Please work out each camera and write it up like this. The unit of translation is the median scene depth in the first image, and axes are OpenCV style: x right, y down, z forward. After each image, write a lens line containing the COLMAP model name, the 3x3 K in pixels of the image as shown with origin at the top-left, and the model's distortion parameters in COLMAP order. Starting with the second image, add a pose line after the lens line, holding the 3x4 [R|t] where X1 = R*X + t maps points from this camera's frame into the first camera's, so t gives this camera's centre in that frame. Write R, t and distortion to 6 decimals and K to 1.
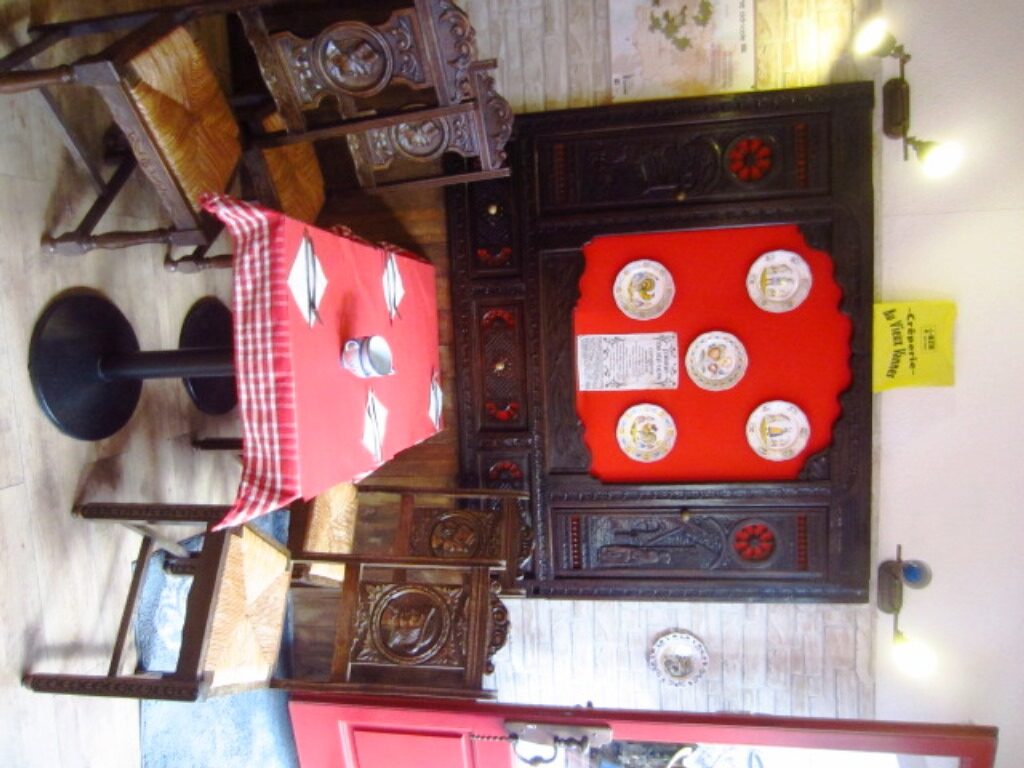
lens RADIAL K [[723.7, 0, 505.1], [0, 723.7, 384.2], [0, 0, 1]] dist [-0.055695, 0.018183]
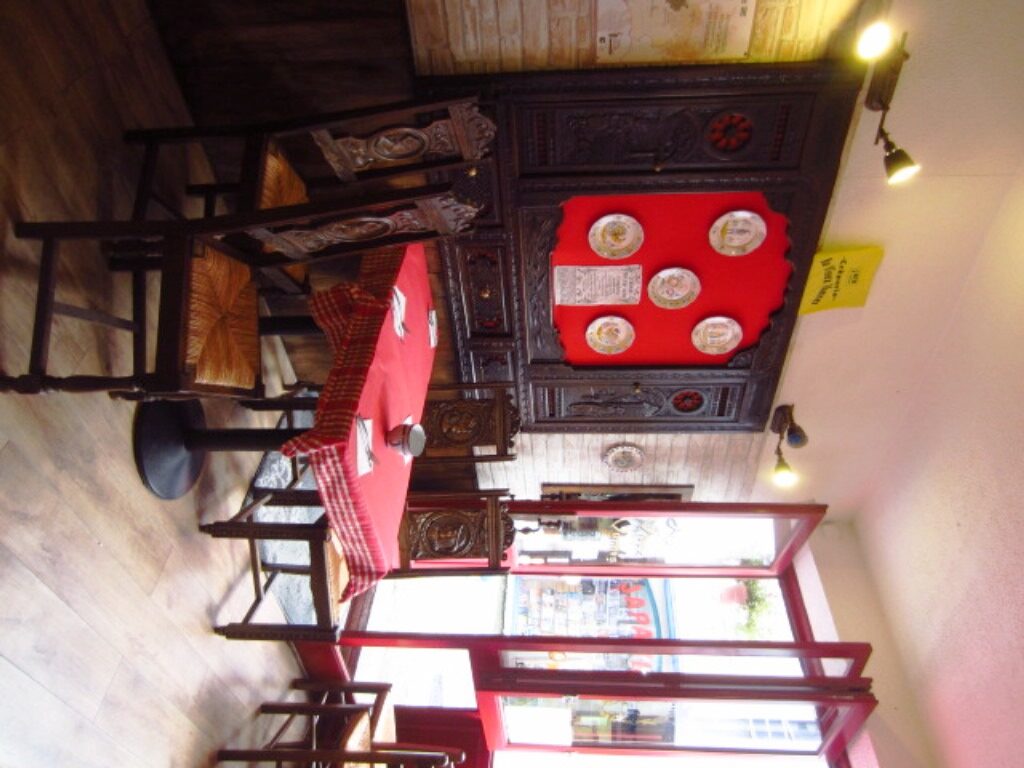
lens RADIAL K [[723.7, 0, 510.8], [0, 723.7, 383.0], [0, 0, 1]] dist [-0.055695, 0.018183]
pose [[0.993724, -0.090191, 0.066164, -0.058703], [0.027984, 0.773146, 0.633611, -0.662960], [-0.108300, -0.627783, 0.770817, 0.038631]]
